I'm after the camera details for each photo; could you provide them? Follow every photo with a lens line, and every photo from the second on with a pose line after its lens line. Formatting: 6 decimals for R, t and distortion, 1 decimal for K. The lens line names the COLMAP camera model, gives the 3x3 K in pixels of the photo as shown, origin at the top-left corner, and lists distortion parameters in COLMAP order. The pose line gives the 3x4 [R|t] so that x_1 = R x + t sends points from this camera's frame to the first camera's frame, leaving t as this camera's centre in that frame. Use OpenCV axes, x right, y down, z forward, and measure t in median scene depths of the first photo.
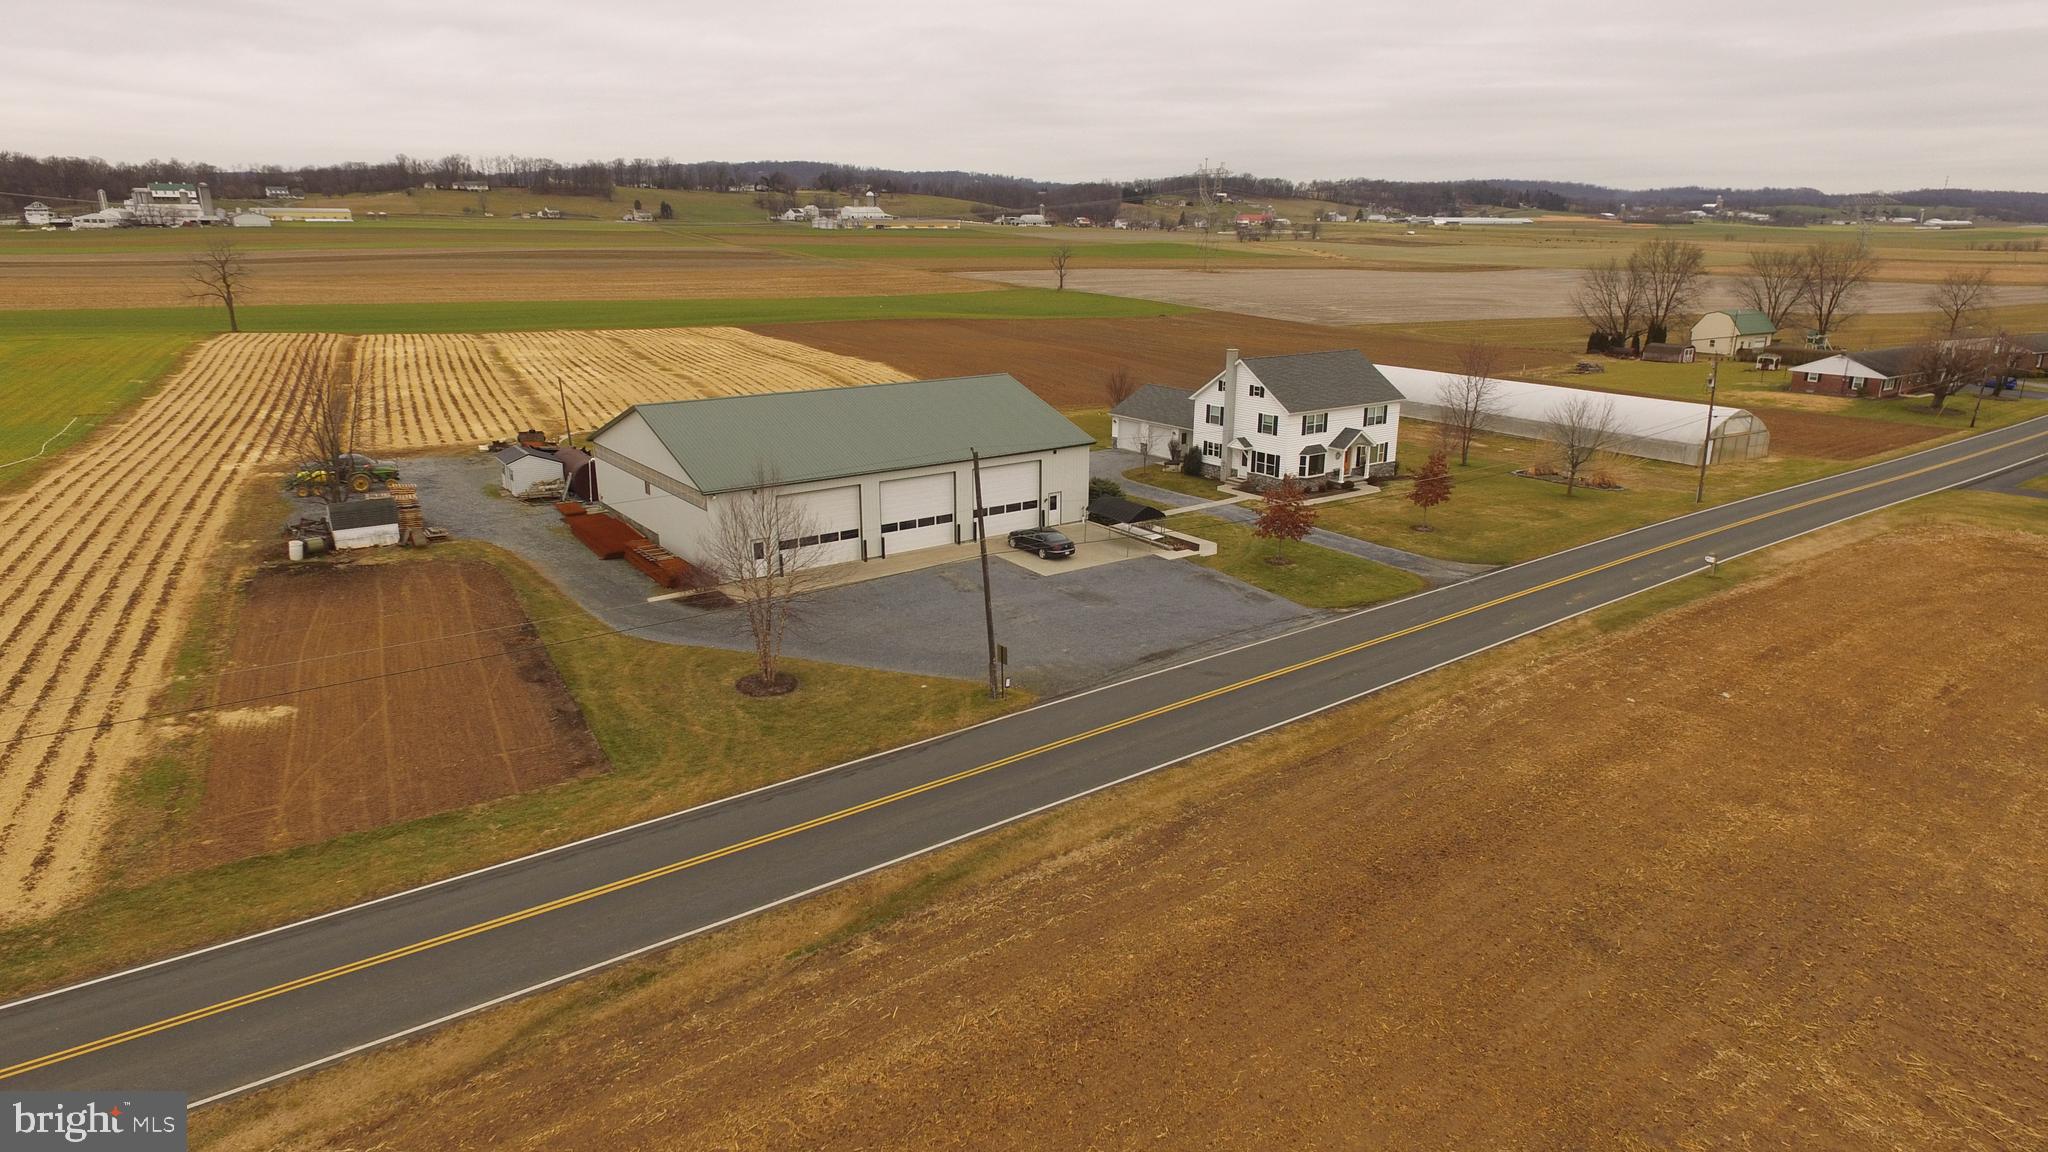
lens RADIAL K [[1193.4, 0, 1017.0], [0, 1193.4, 575.3], [0, 0, 1]] dist [-0.011984, 0.015711]
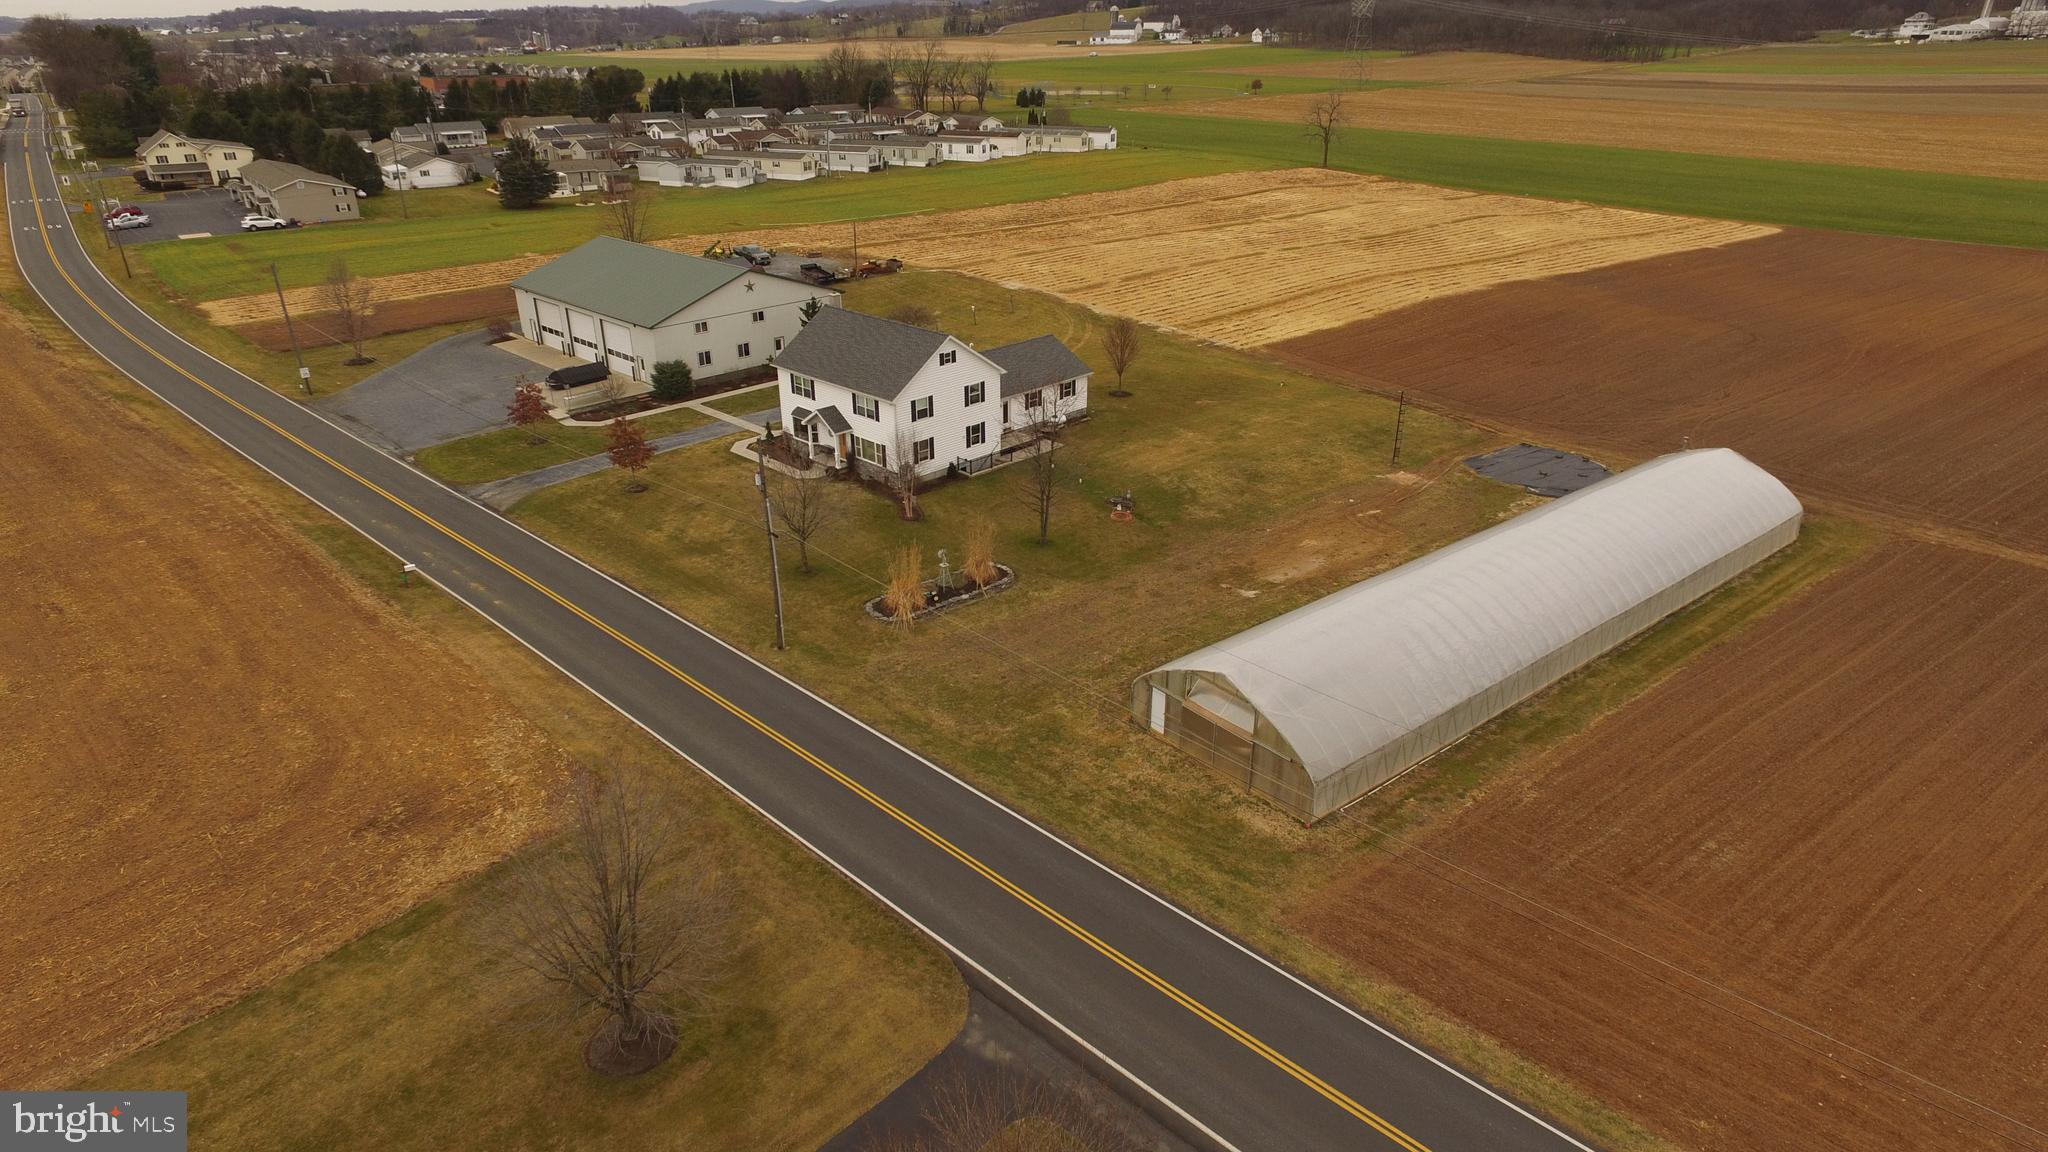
lens RADIAL K [[1193.4, 0, 1017.0], [0, 1193.4, 575.3], [0, 0, 1]] dist [-0.011984, 0.015711]
pose [[0.163504, 0.412519, -0.896156, 1.385578], [-0.274461, 0.891539, 0.360318, -0.444688], [0.947596, 0.187046, 0.258990, 1.100032]]
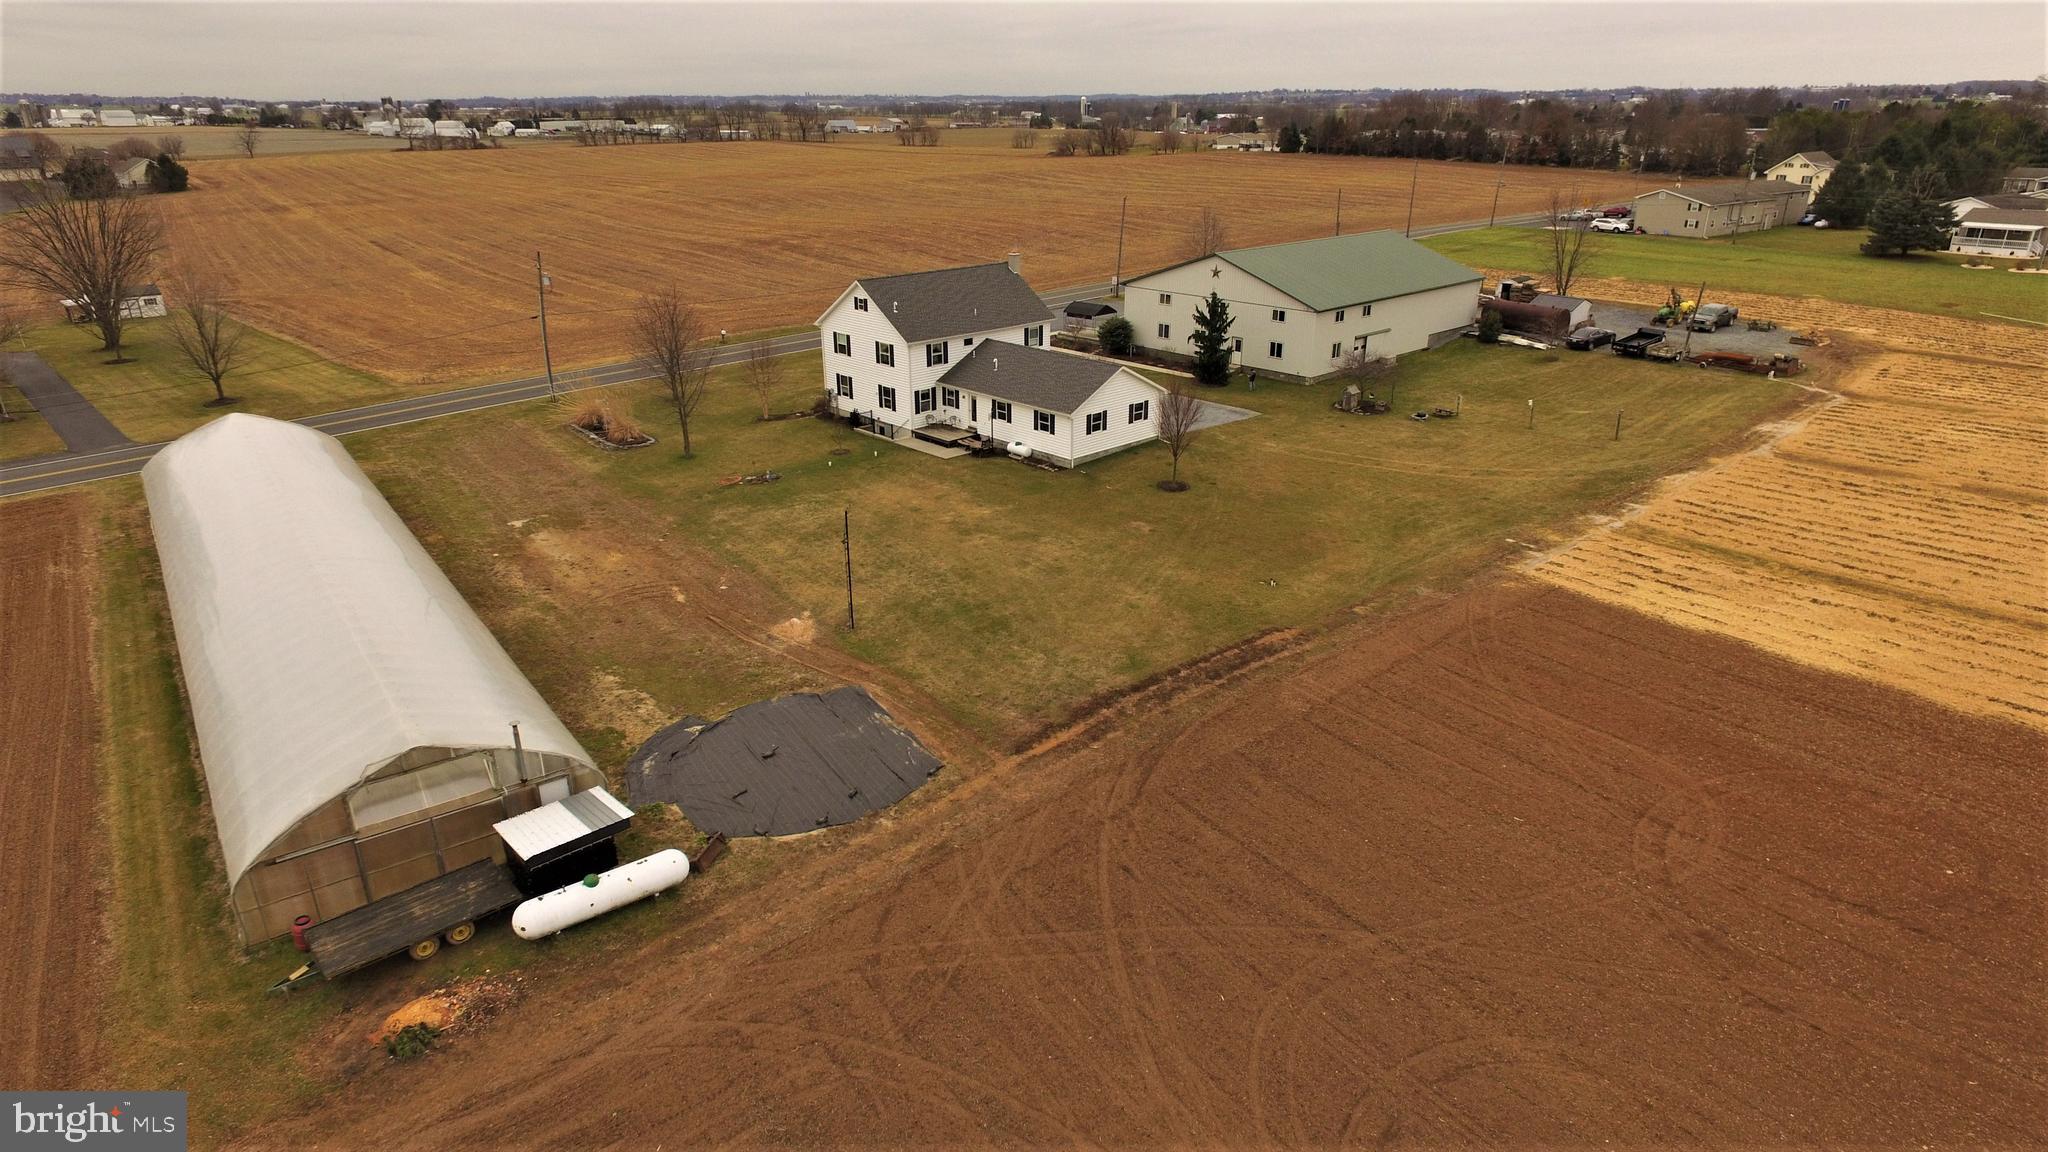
lens RADIAL K [[1193.4, 0, 1017.0], [0, 1193.4, 575.3], [0, 0, 1]] dist [-0.011984, 0.015711]
pose [[-0.991559, 0.049216, -0.119949, 0.361543], [-0.035322, 0.787617, 0.615152, -0.679856], [0.124749, 0.614196, -0.779231, 2.250935]]
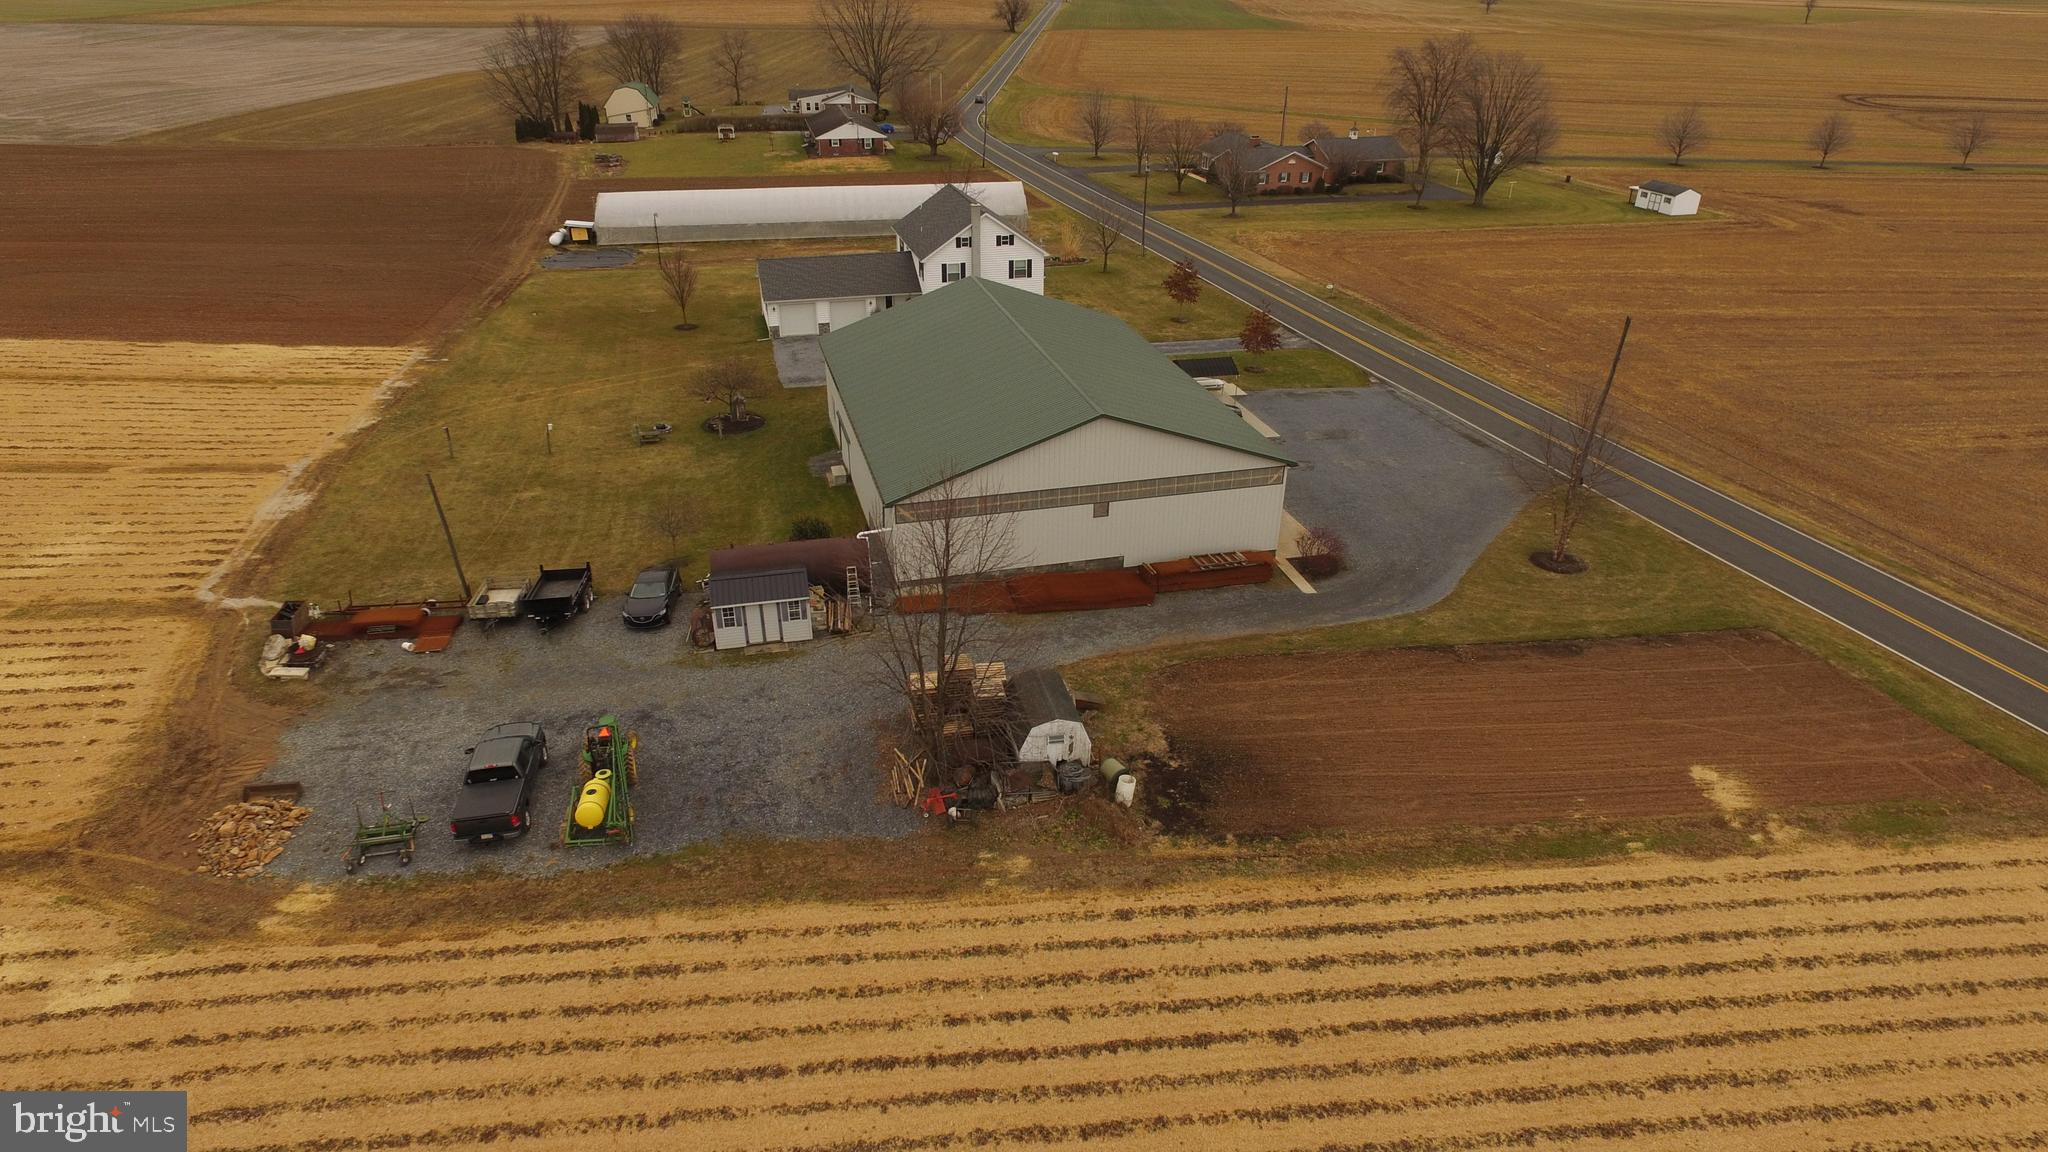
lens RADIAL K [[1193.4, 0, 1017.0], [0, 1193.4, 575.3], [0, 0, 1]] dist [-0.011984, 0.015711]
pose [[0.355930, -0.433530, 0.827868, -0.932652], [0.256863, 0.897146, 0.359374, -0.309633], [-0.898518, 0.084737, 0.430679, 0.654828]]
